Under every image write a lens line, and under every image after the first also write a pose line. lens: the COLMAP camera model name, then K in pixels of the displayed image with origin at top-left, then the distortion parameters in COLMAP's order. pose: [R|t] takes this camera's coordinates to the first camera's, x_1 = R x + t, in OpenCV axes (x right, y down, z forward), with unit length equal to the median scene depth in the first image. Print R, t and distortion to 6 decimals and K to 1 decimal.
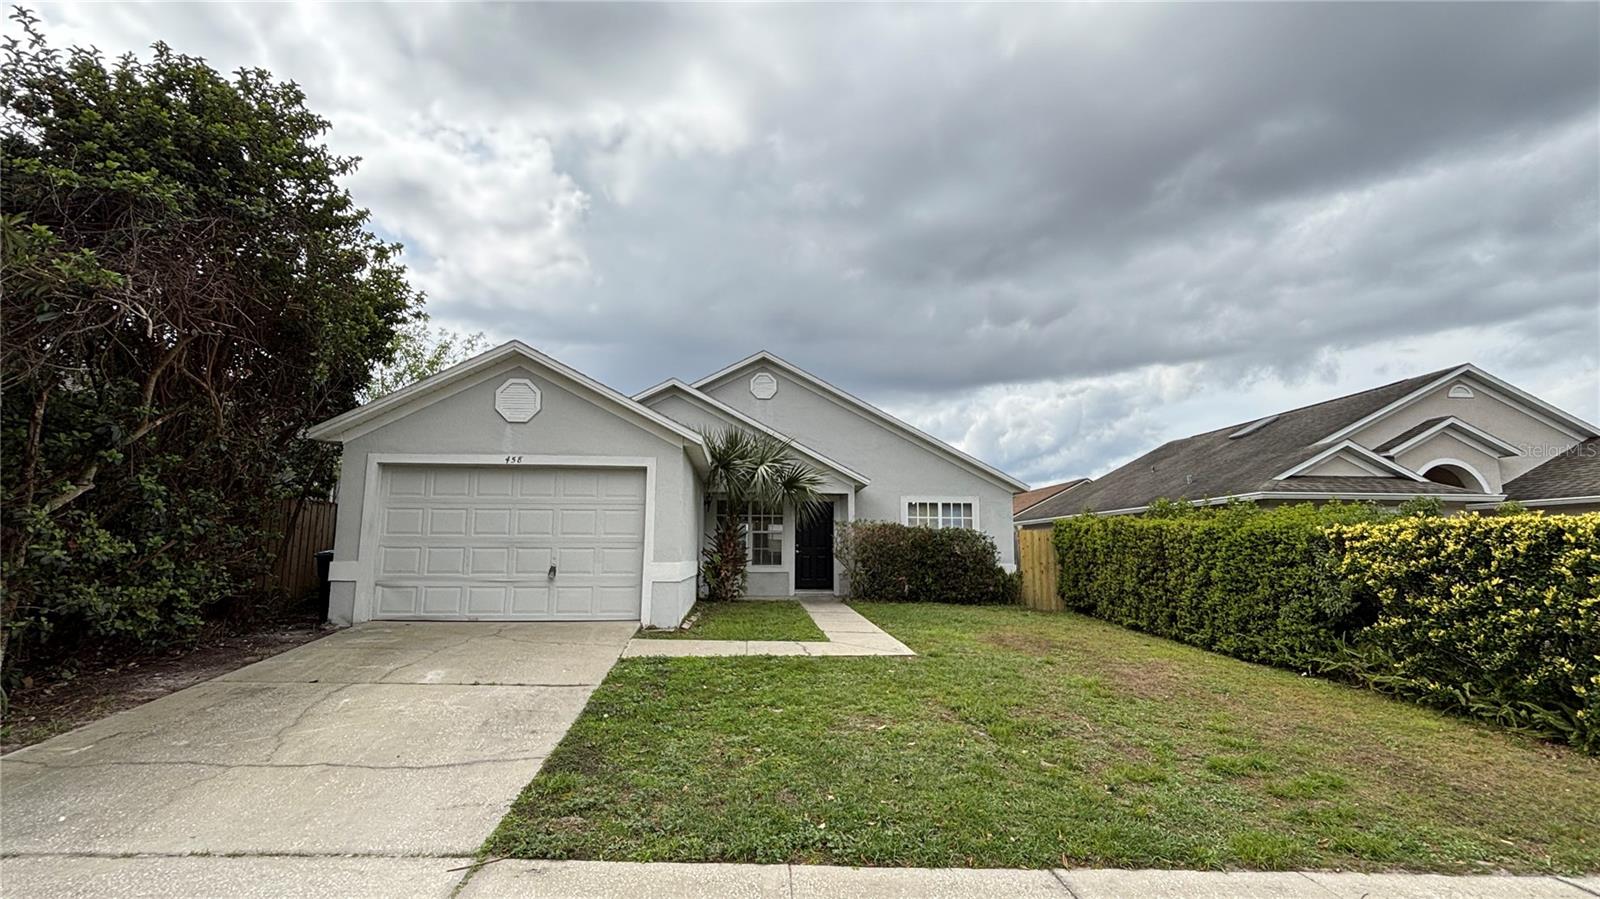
lens RADIAL K [[780.6, 0, 783.1], [0, 780.6, 451.5], [0, 0, 1]] dist [-0.005741, -0.000327]
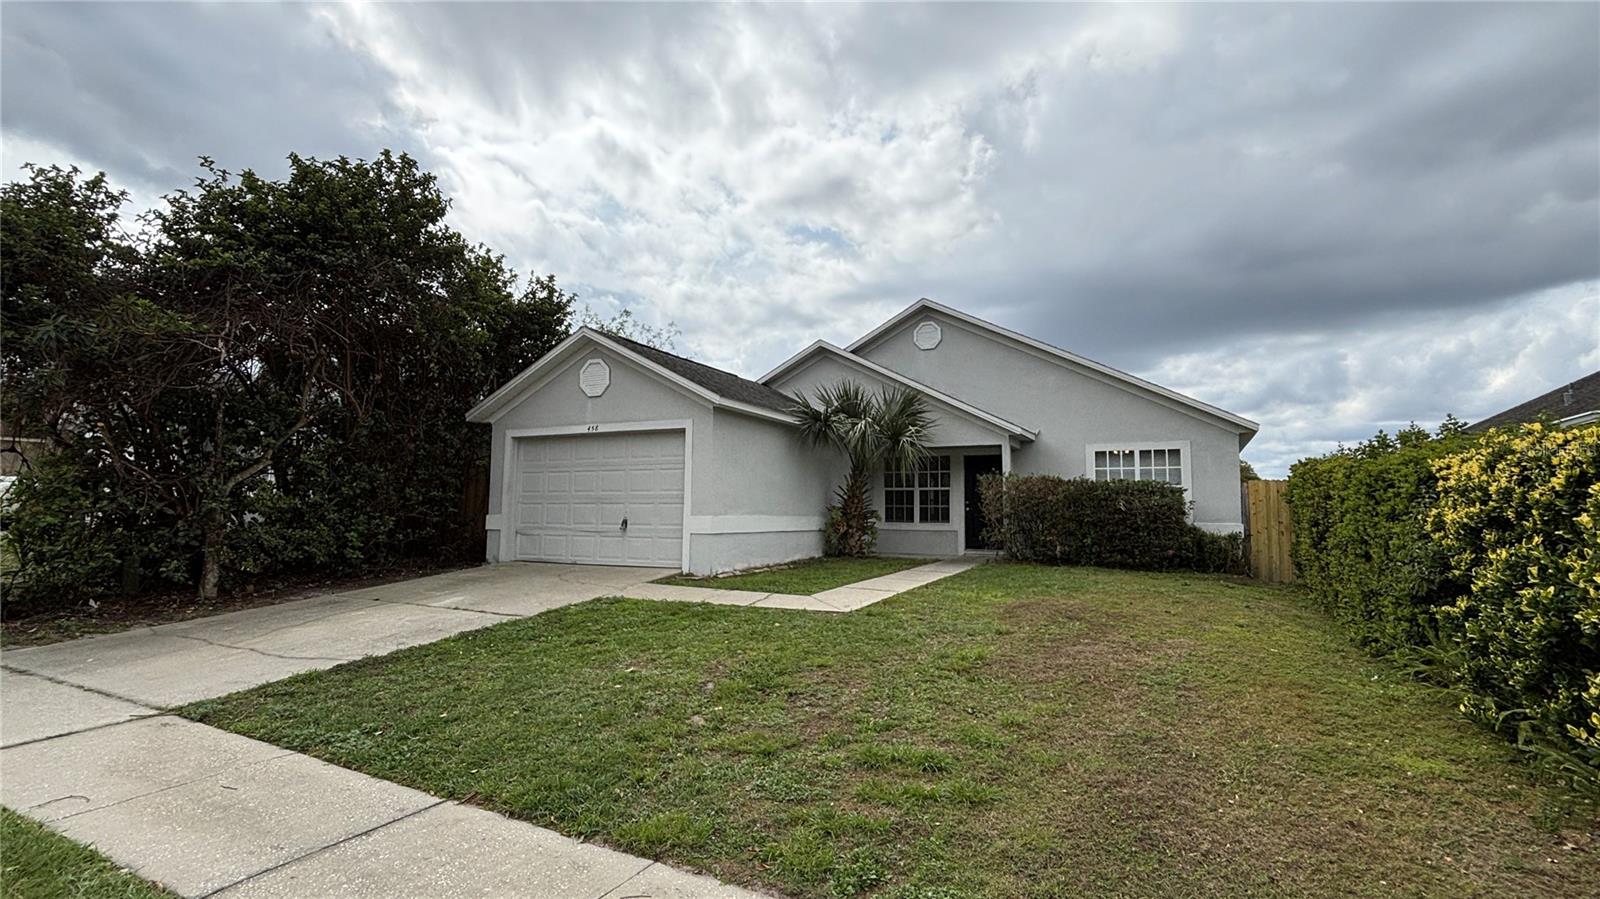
lens RADIAL K [[779.9, 0, 795.1], [0, 779.9, 447.8], [0, 0, 1]] dist [-0.000206, 0.000585]
pose [[0.856999, -0.042833, -0.513535, 0.325728], [0.064736, 0.997594, 0.024826, 0.018730], [0.511236, -0.054520, 0.857709, 0.093421]]
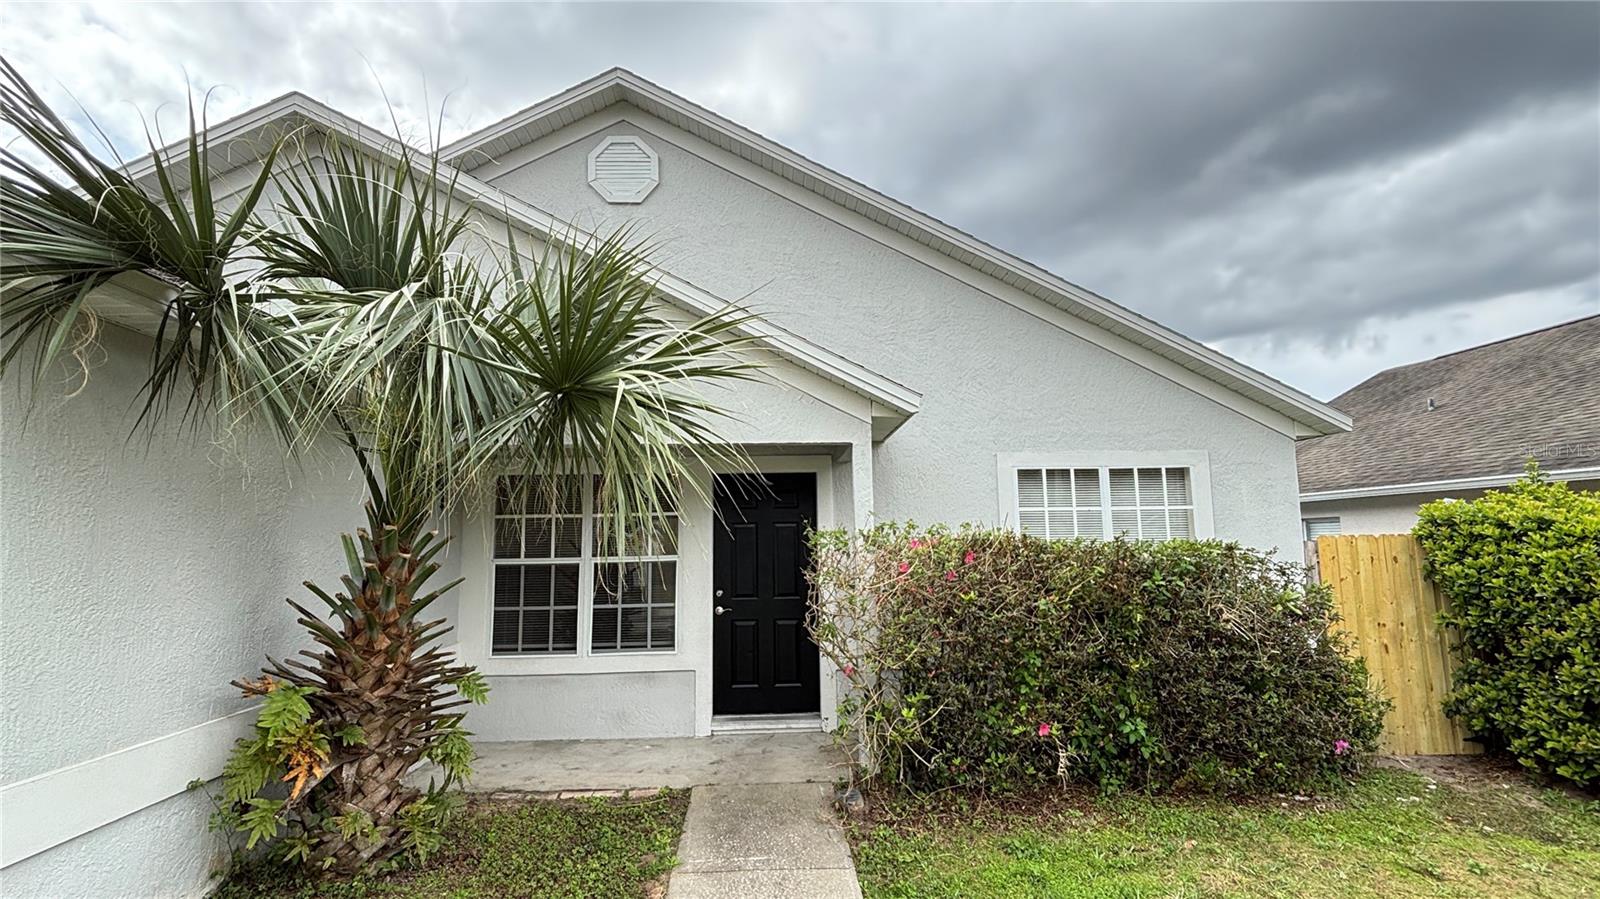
lens RADIAL K [[780.6, 0, 783.1], [0, 780.6, 451.5], [0, 0, 1]] dist [-0.005741, -0.000327]
pose [[0.997806, -0.024758, -0.061402, 0.072074], [0.026084, 0.999441, 0.020889, 0.047266], [0.060850, -0.022444, 0.997895, 0.639418]]
